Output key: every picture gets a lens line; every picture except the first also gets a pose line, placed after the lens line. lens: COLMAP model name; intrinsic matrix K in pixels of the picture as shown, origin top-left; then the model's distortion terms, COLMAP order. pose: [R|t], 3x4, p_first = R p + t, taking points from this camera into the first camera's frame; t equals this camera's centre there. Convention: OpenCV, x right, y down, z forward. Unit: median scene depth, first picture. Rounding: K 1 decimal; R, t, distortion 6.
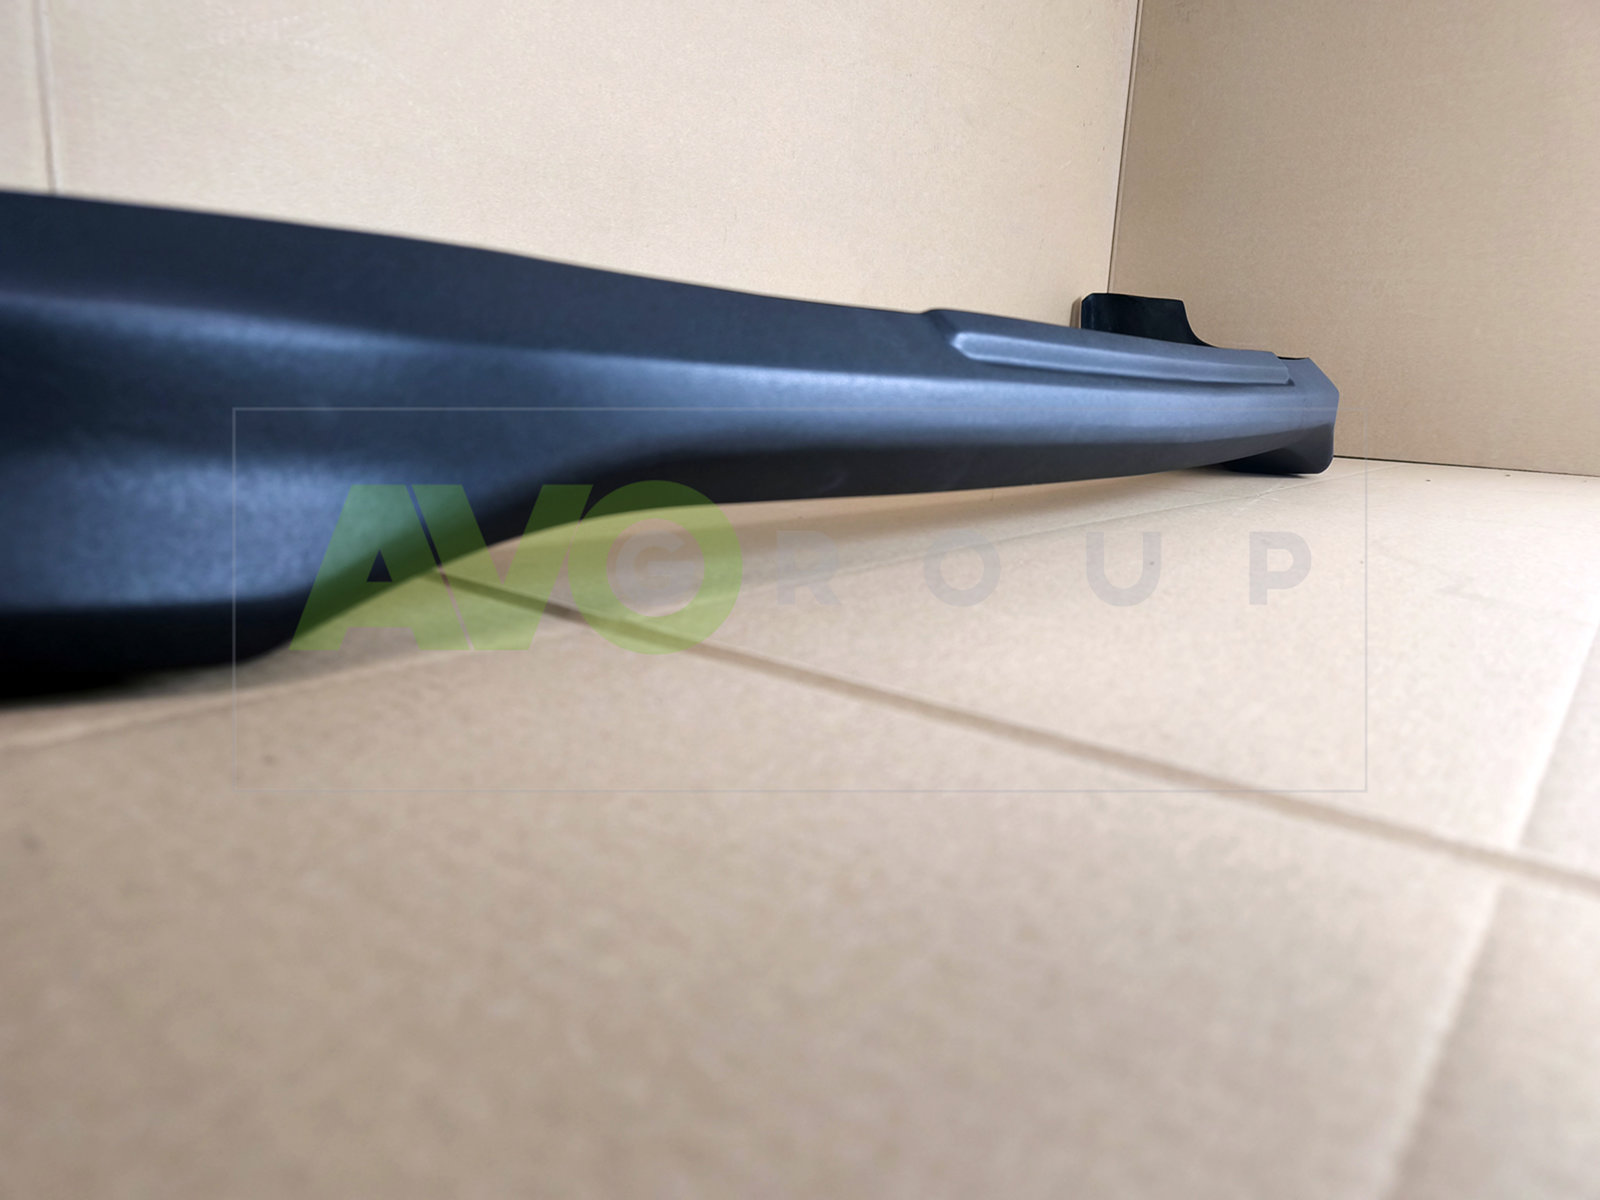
lens RADIAL K [[1092.8, 0, 800.0], [0, 1092.8, 600.0], [0, 0, 1]] dist [-0.035743, -0.002655]
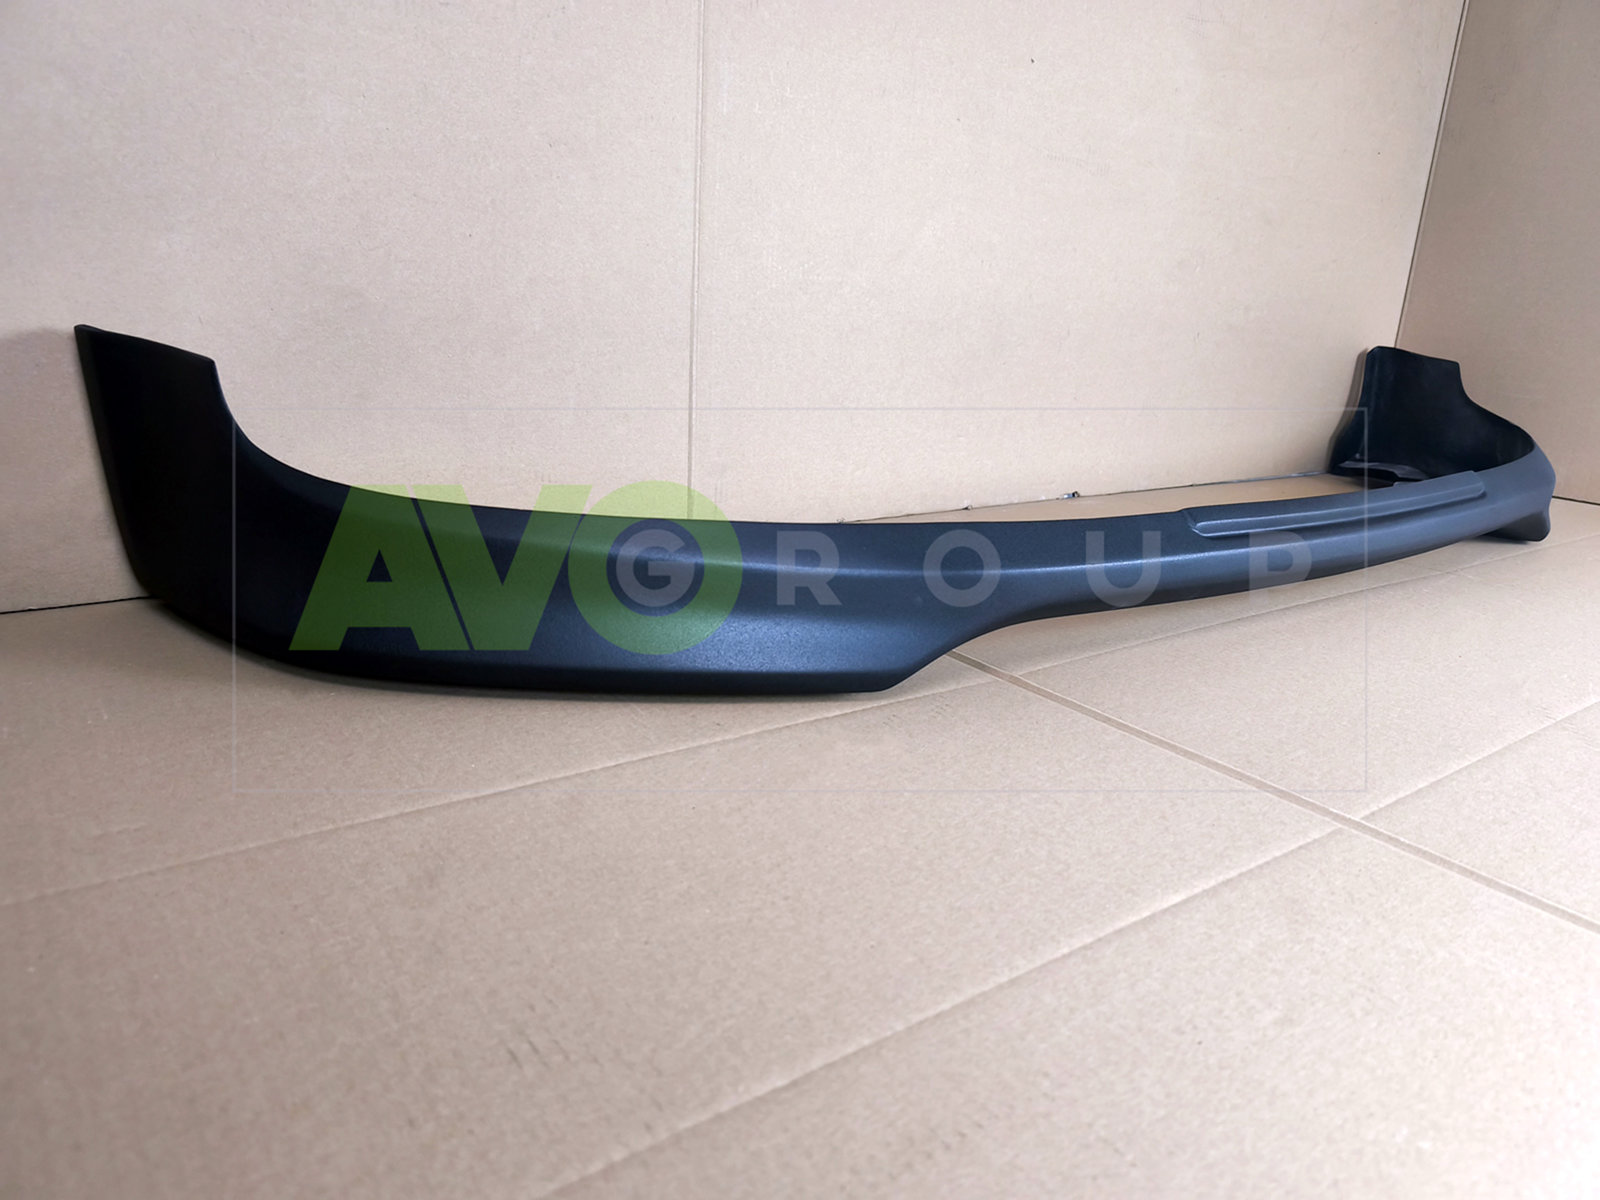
lens RADIAL K [[1092.8, 0, 800.0], [0, 1092.8, 600.0], [0, 0, 1]] dist [-0.035743, -0.002655]
pose [[0.964677, 0.083879, -0.249724, -0.018102], [-0.069784, 0.995456, 0.064786, -0.101931], [0.254023, -0.045071, 0.966147, -0.502842]]
